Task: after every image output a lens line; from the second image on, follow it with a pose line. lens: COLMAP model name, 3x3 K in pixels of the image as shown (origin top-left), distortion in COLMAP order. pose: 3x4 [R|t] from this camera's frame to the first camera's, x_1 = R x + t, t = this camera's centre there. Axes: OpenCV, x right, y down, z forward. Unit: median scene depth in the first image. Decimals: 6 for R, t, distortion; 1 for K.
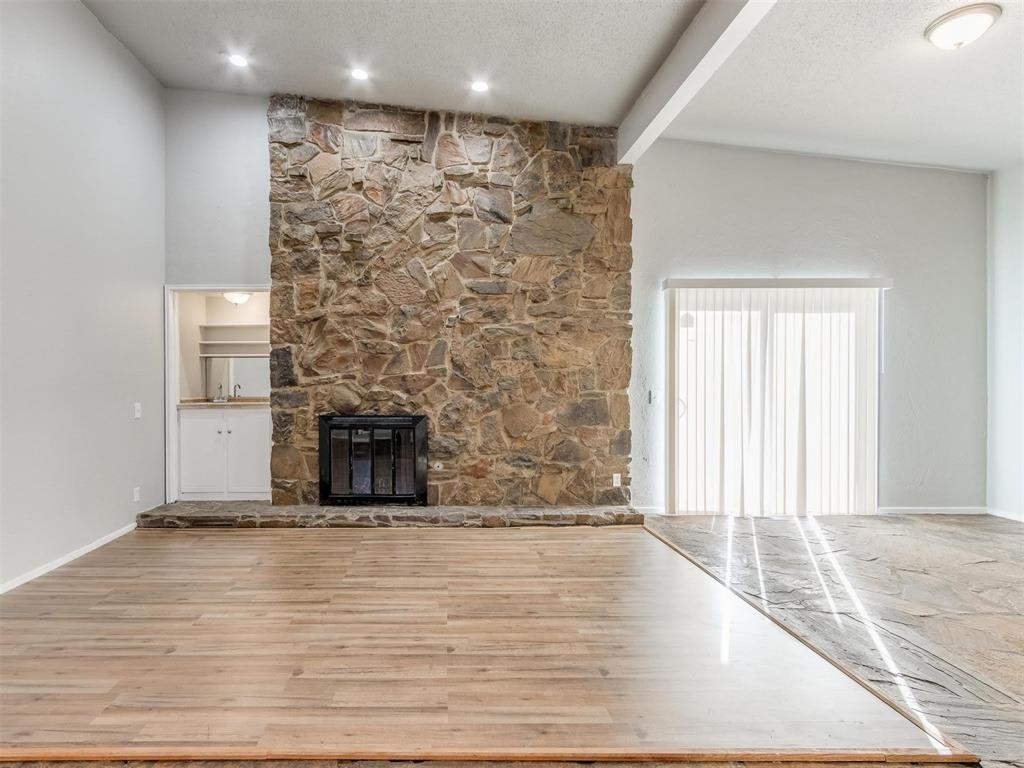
lens RADIAL K [[576.2, 0, 468.2], [0, 576.2, 387.5], [0, 0, 1]] dist [0.006252, -0.004578]
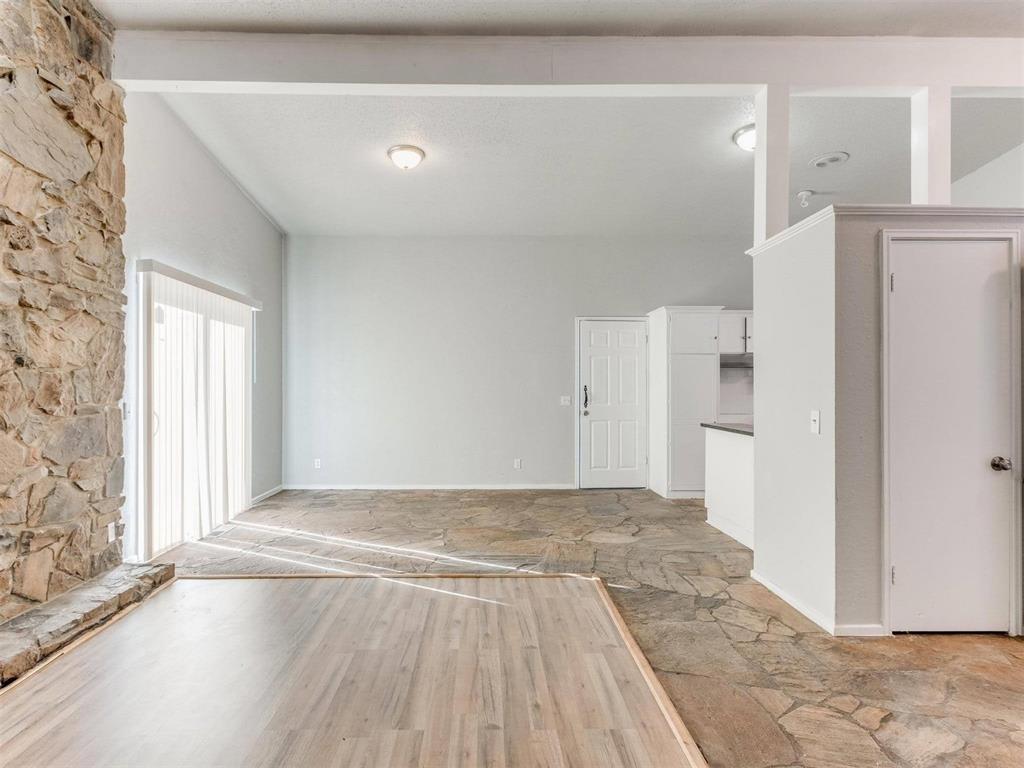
lens RADIAL K [[579.9, 0, 503.0], [0, 579.9, 389.2], [0, 0, 1]] dist [0.003293, -0.002901]
pose [[-0.034758, 0.001140, 0.999395, -0.458909], [0.005698, 0.999983, -0.000942, -0.008361], [-0.999380, 0.005662, -0.034764, 0.552654]]
